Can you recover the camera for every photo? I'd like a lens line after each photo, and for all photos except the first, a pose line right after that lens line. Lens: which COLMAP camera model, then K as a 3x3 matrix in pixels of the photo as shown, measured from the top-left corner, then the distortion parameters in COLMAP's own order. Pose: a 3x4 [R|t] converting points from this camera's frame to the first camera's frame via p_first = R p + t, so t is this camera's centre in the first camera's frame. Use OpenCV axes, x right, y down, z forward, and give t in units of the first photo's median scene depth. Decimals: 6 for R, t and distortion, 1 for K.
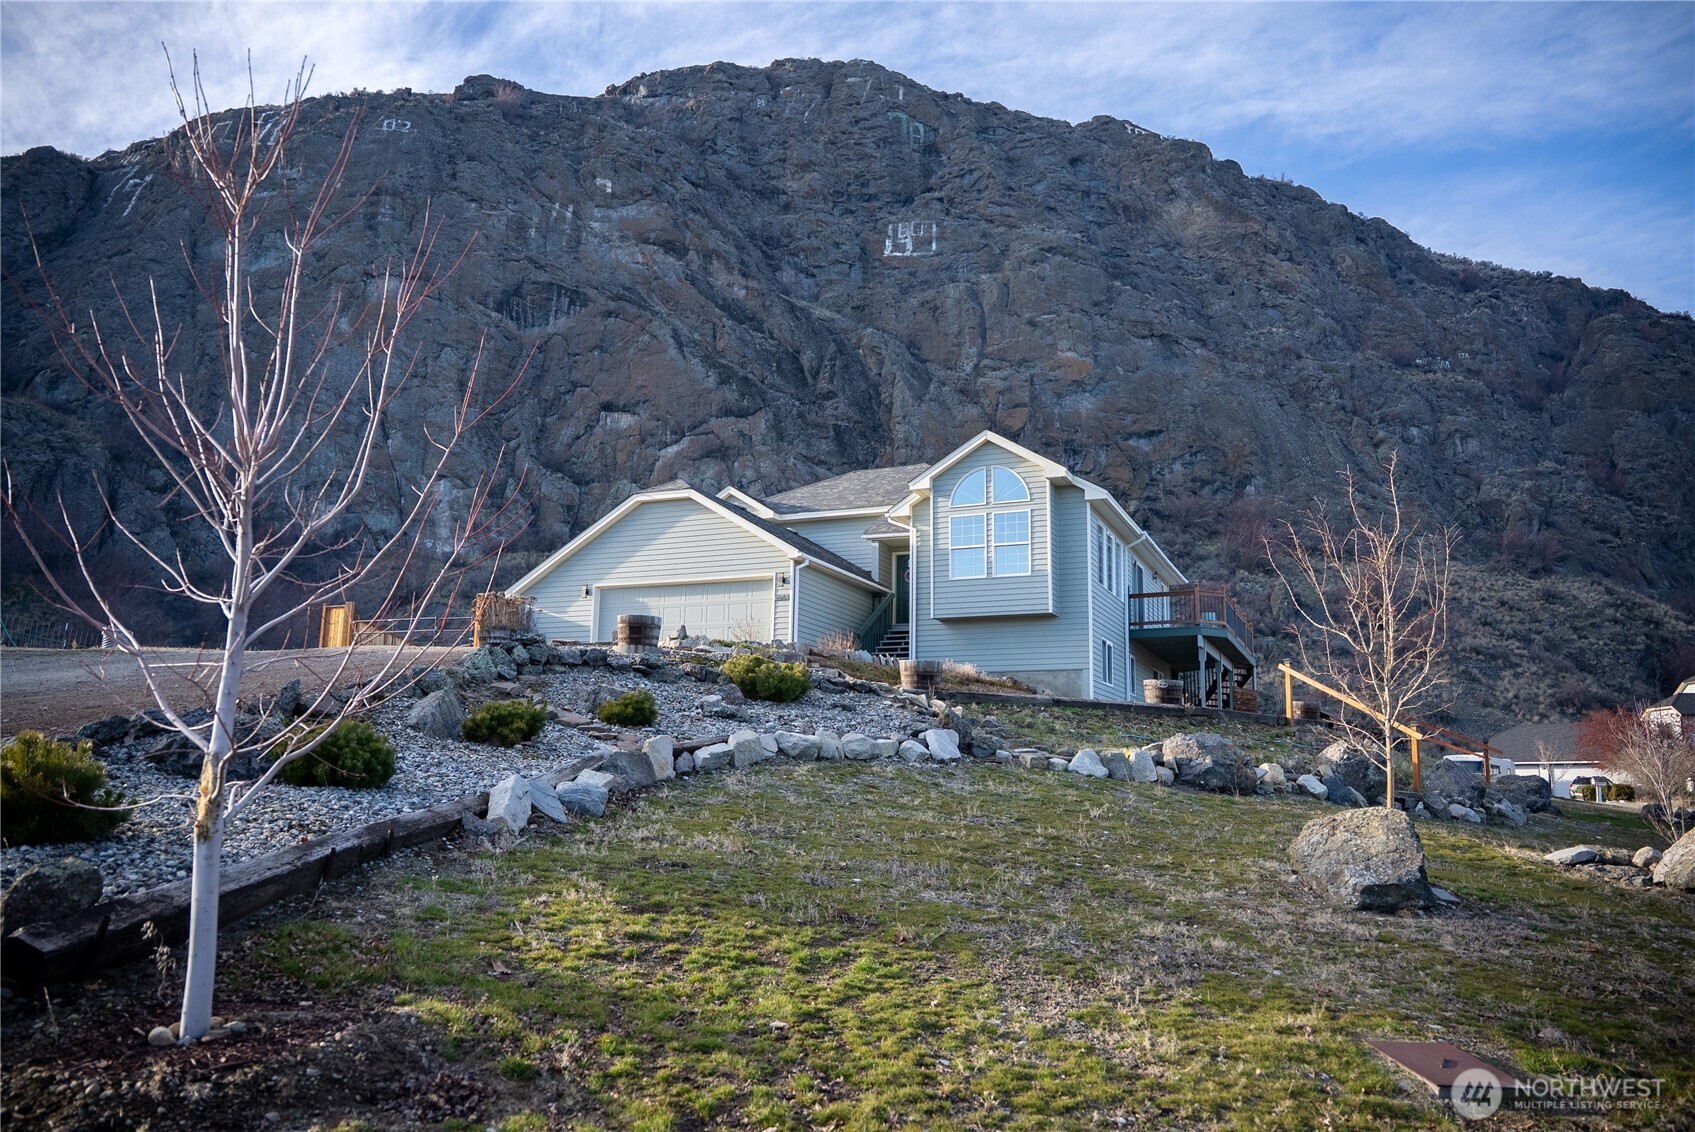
lens RADIAL K [[1192.4, 0, 847.5], [0, 1192.4, 566.0], [0, 0, 1]] dist [-0.145901, 0.115181]
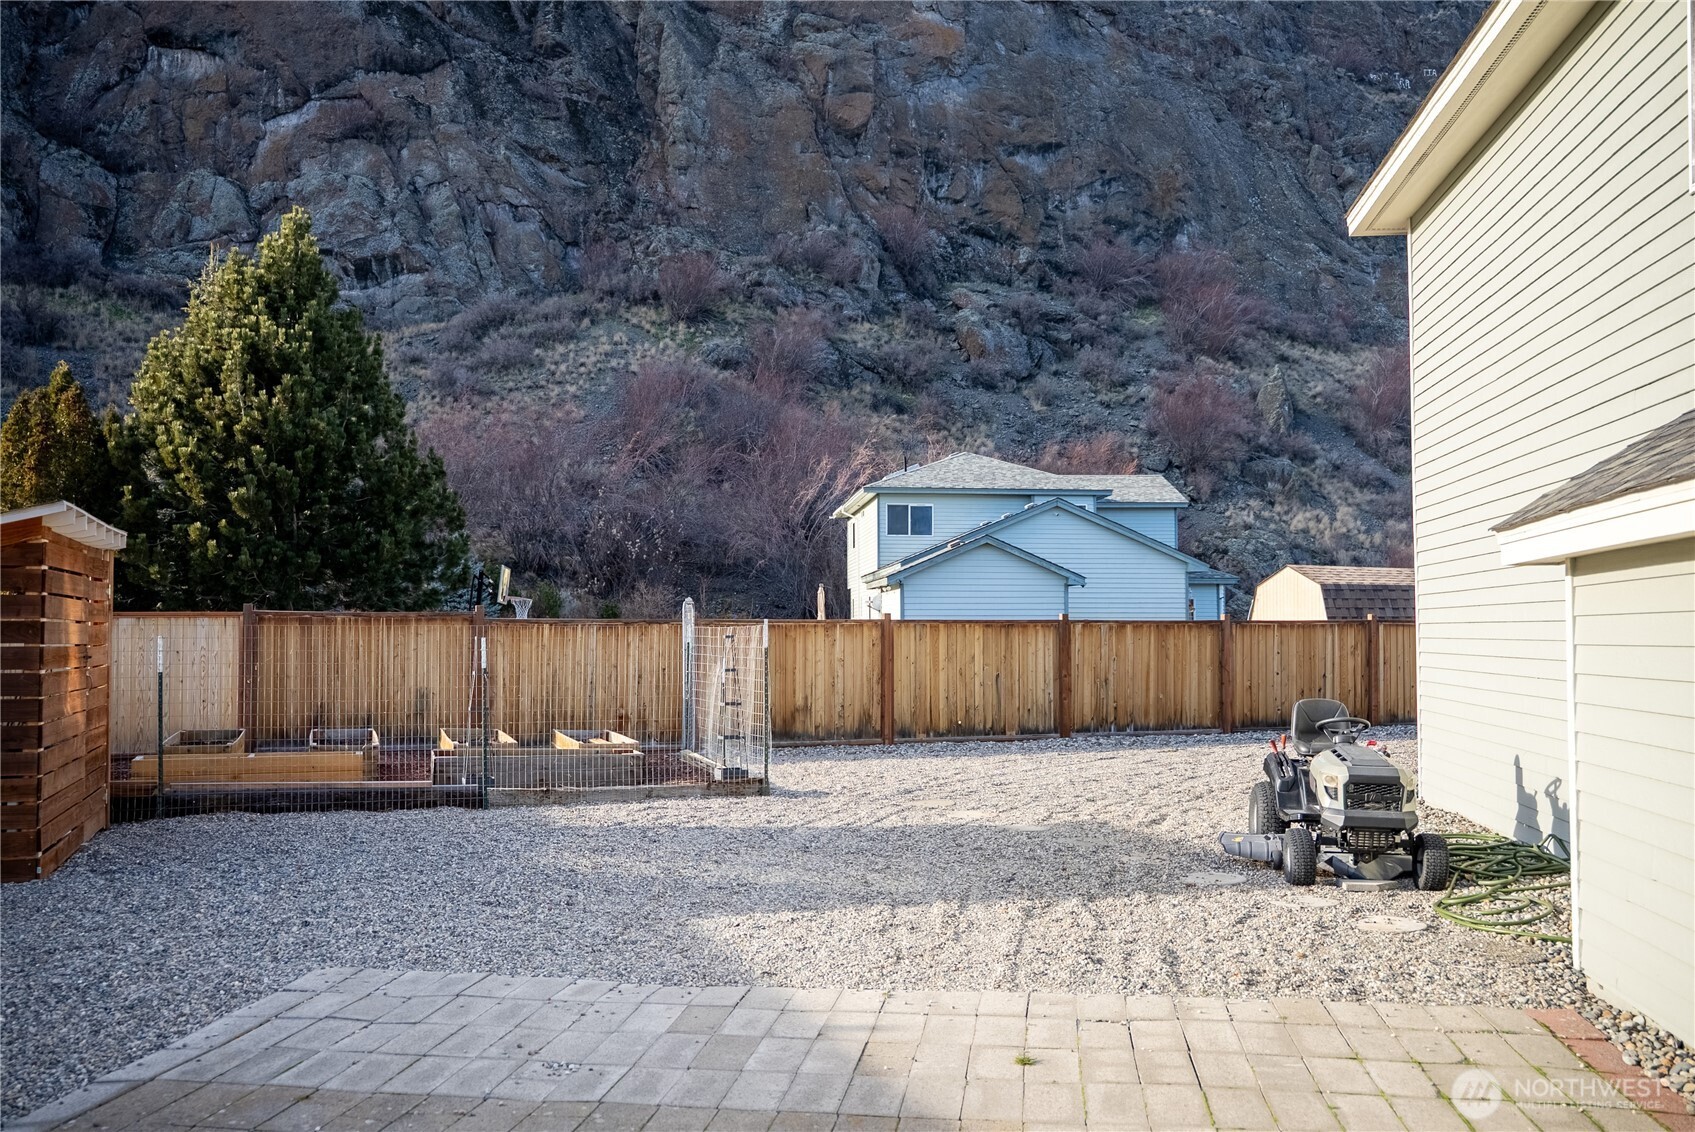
lens RADIAL K [[1430.6, 0, 841.2], [0, 1430.6, 569.9], [0, 0, 1]] dist [-0.078901, 0.116306]
pose [[0.963899, -0.008816, 0.266122, -0.070622], [-0.031184, 0.988836, 0.145706, 0.010677], [-0.264435, -0.148745, 0.952864, 0.224994]]
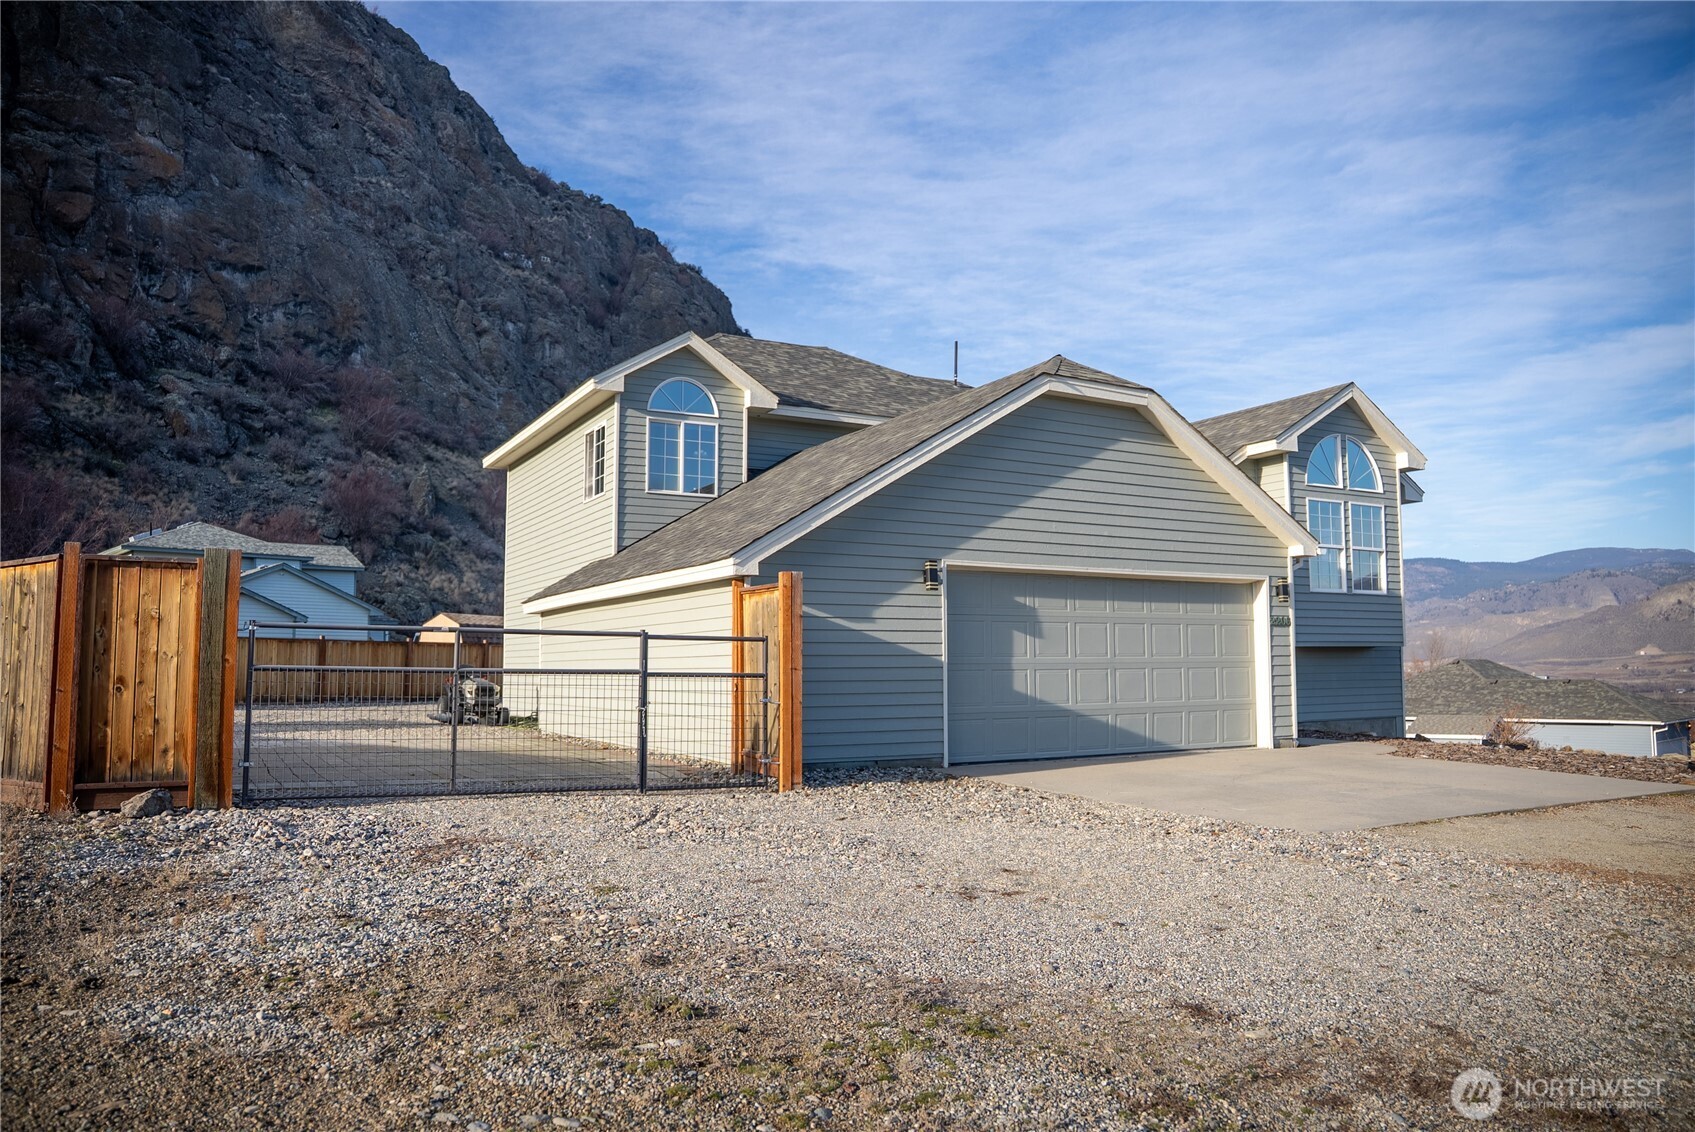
lens RADIAL K [[1192.4, 0, 847.5], [0, 1192.4, 566.0], [0, 0, 1]] dist [-0.145901, 0.115181]
pose [[0.602131, 0.047566, 0.796979, -0.119933], [-0.136676, 0.989629, 0.044198, 0.000774], [-0.786612, -0.135541, 0.602387, 0.157736]]
